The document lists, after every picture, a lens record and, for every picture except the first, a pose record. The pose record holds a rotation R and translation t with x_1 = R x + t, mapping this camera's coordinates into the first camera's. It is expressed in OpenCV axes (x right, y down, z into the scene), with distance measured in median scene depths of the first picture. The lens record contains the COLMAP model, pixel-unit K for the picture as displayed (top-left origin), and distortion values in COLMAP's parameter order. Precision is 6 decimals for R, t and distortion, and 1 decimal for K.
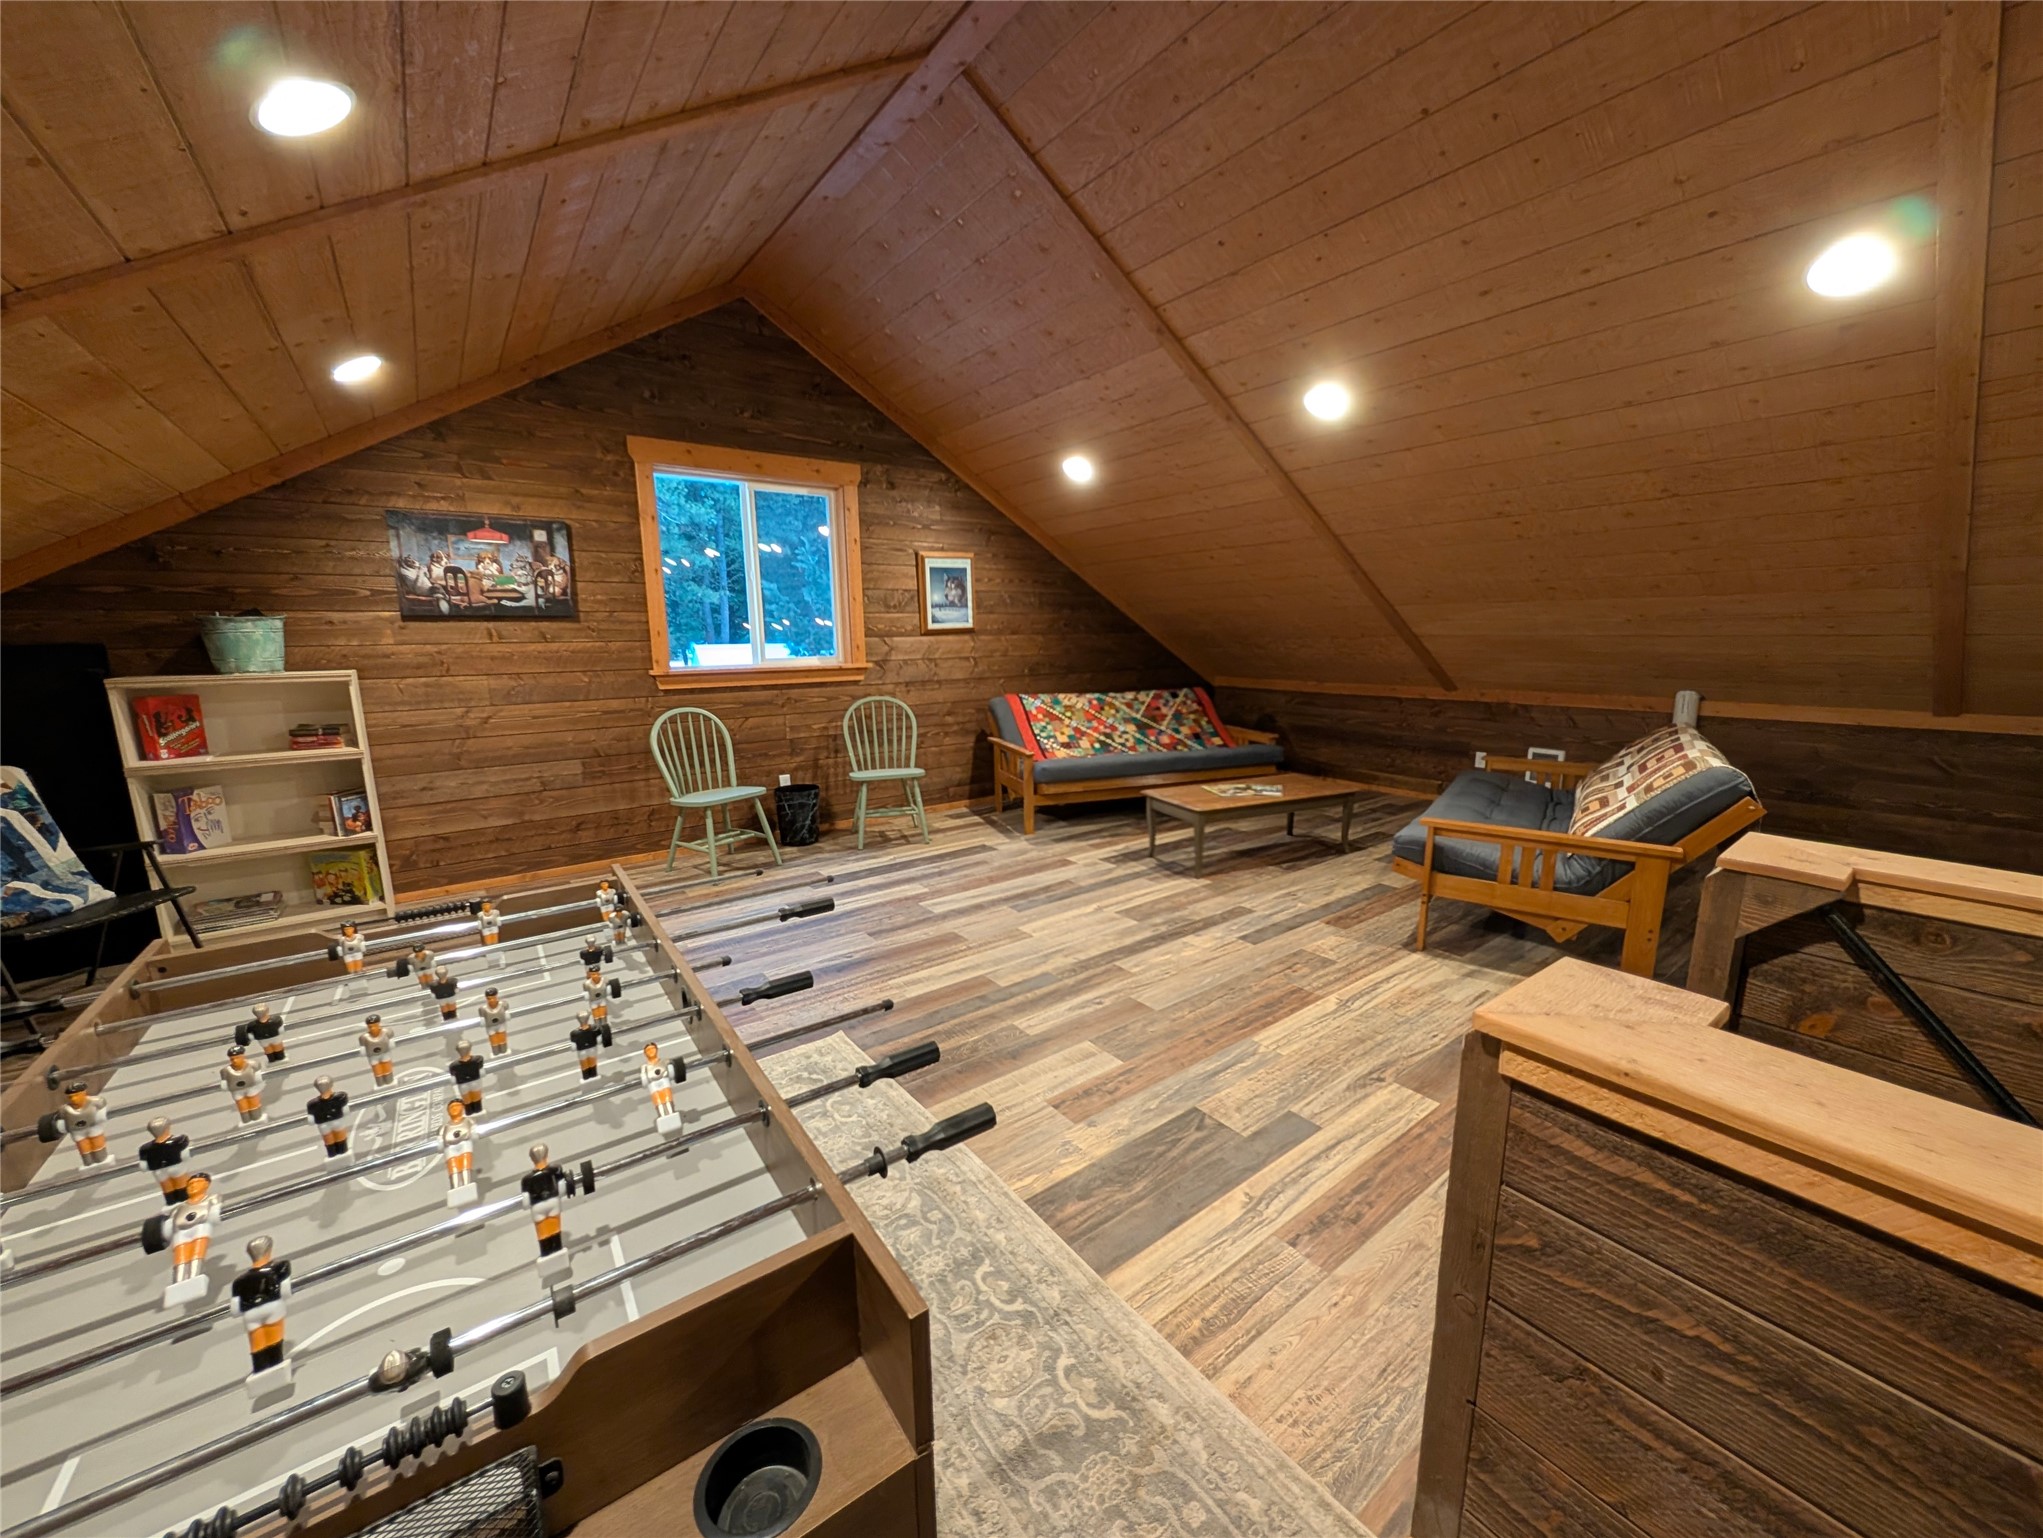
lens RADIAL K [[776.3, 0, 1026.6], [0, 776.3, 771.2], [0, 0, 1]] dist [-0.002978, -0.000112]
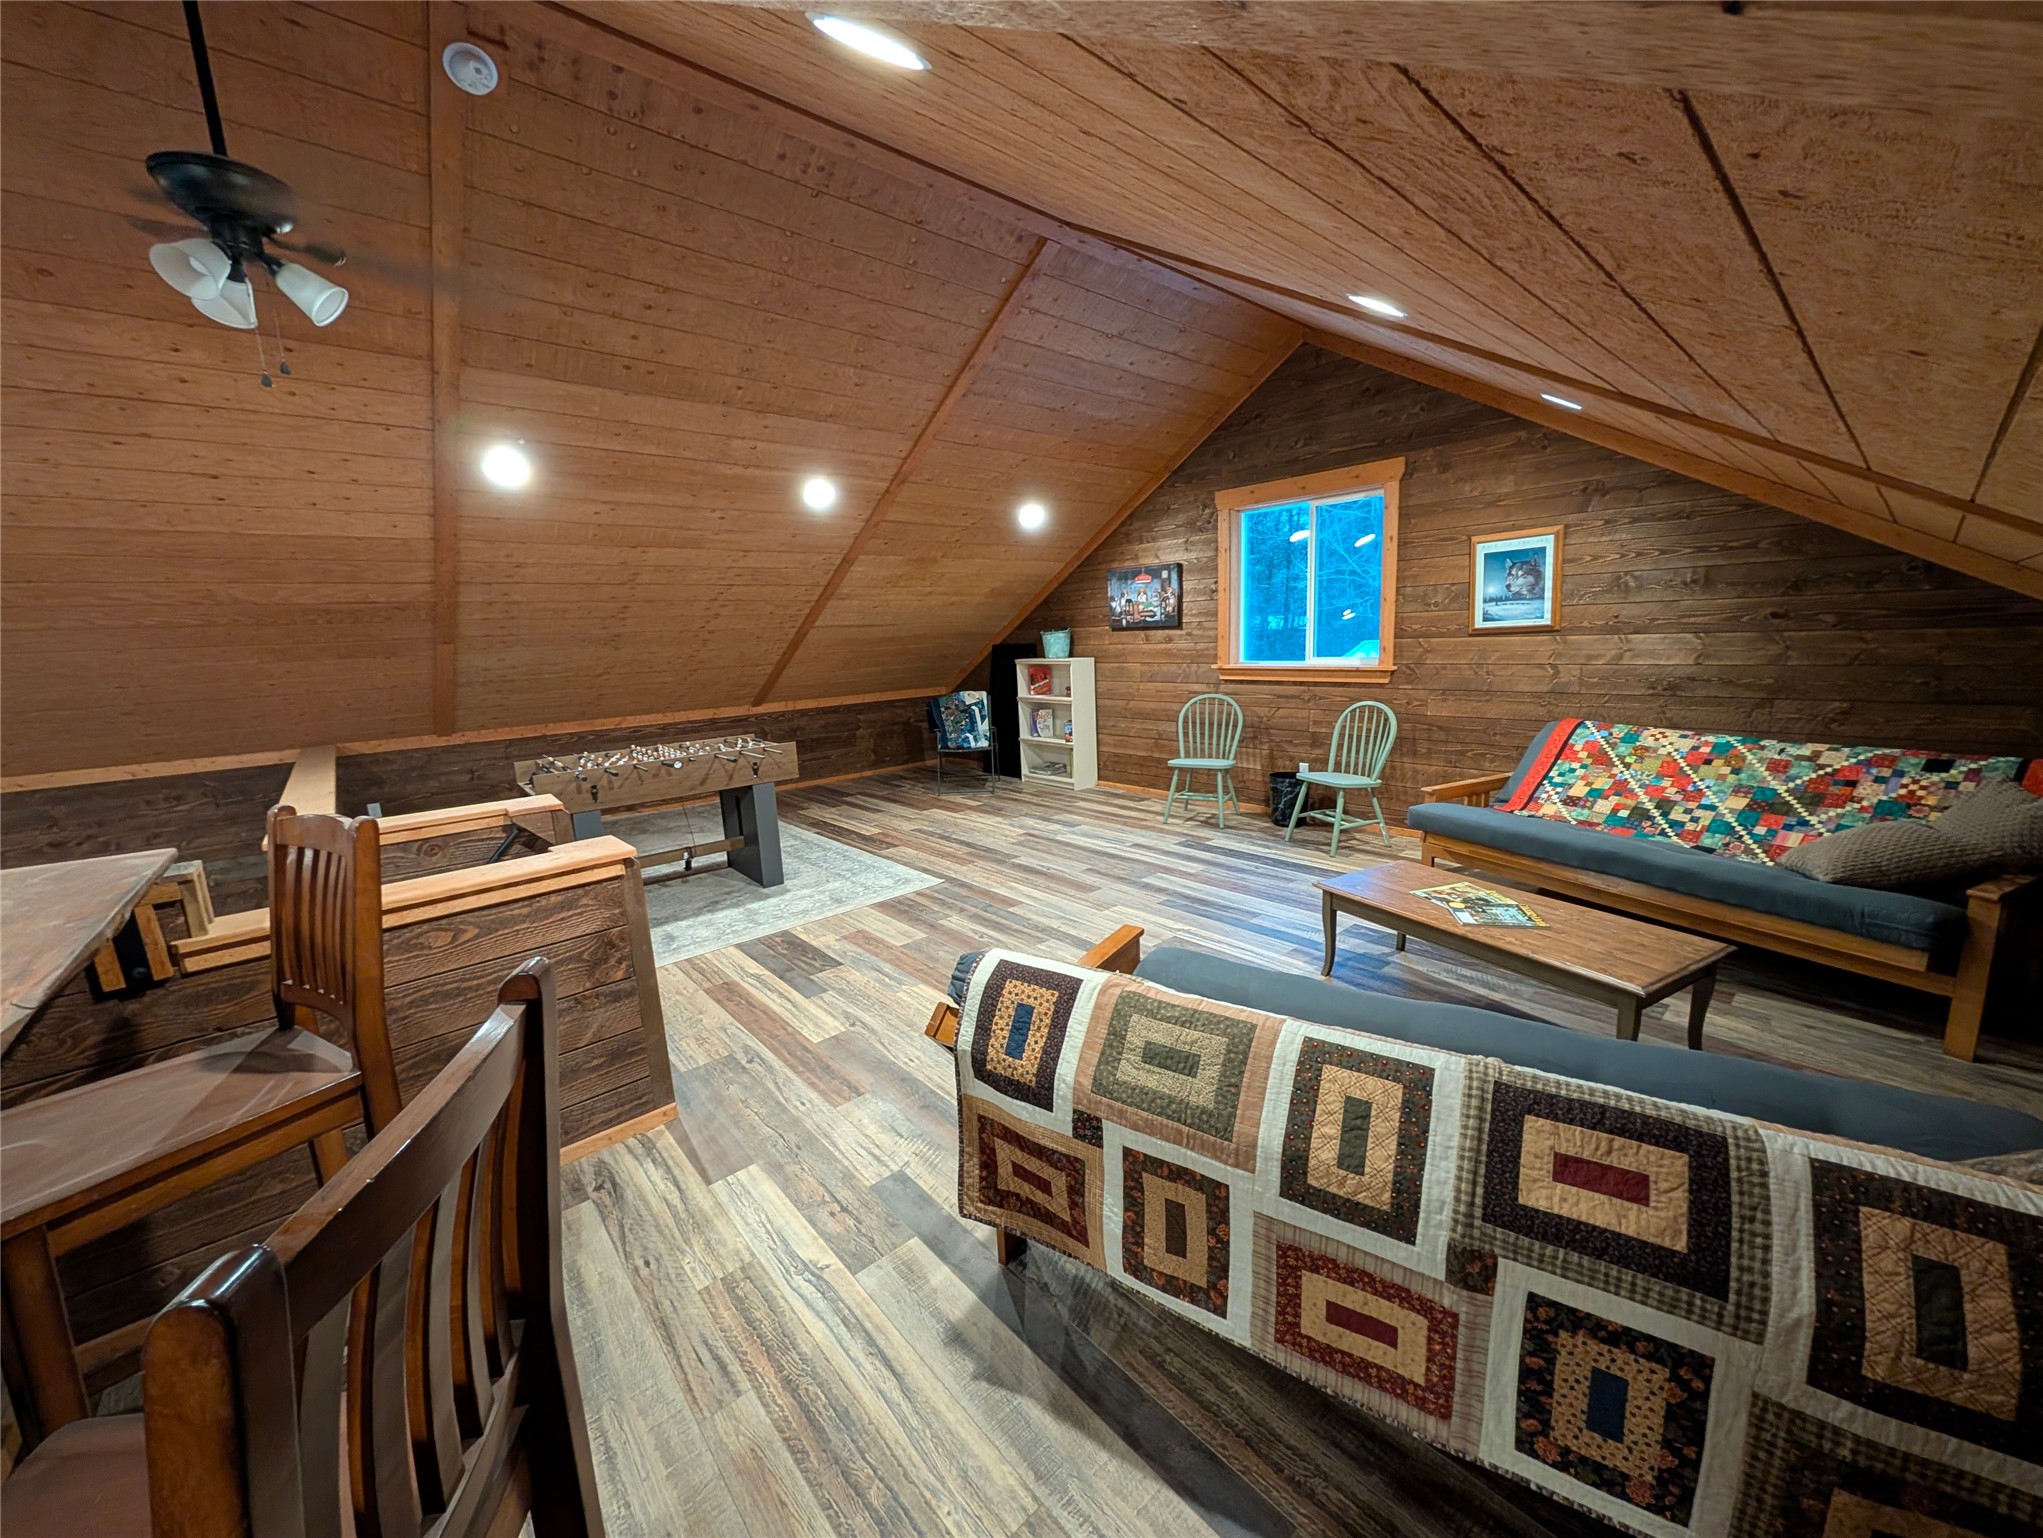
lens RADIAL K [[776.3, 0, 1026.6], [0, 776.3, 771.2], [0, 0, 1]] dist [-0.002978, -0.000112]
pose [[0.074043, 0.186643, -0.979634, 0.894413], [-0.135932, 0.975051, 0.175495, -0.149159], [0.987947, 0.120170, 0.097566, 0.599423]]
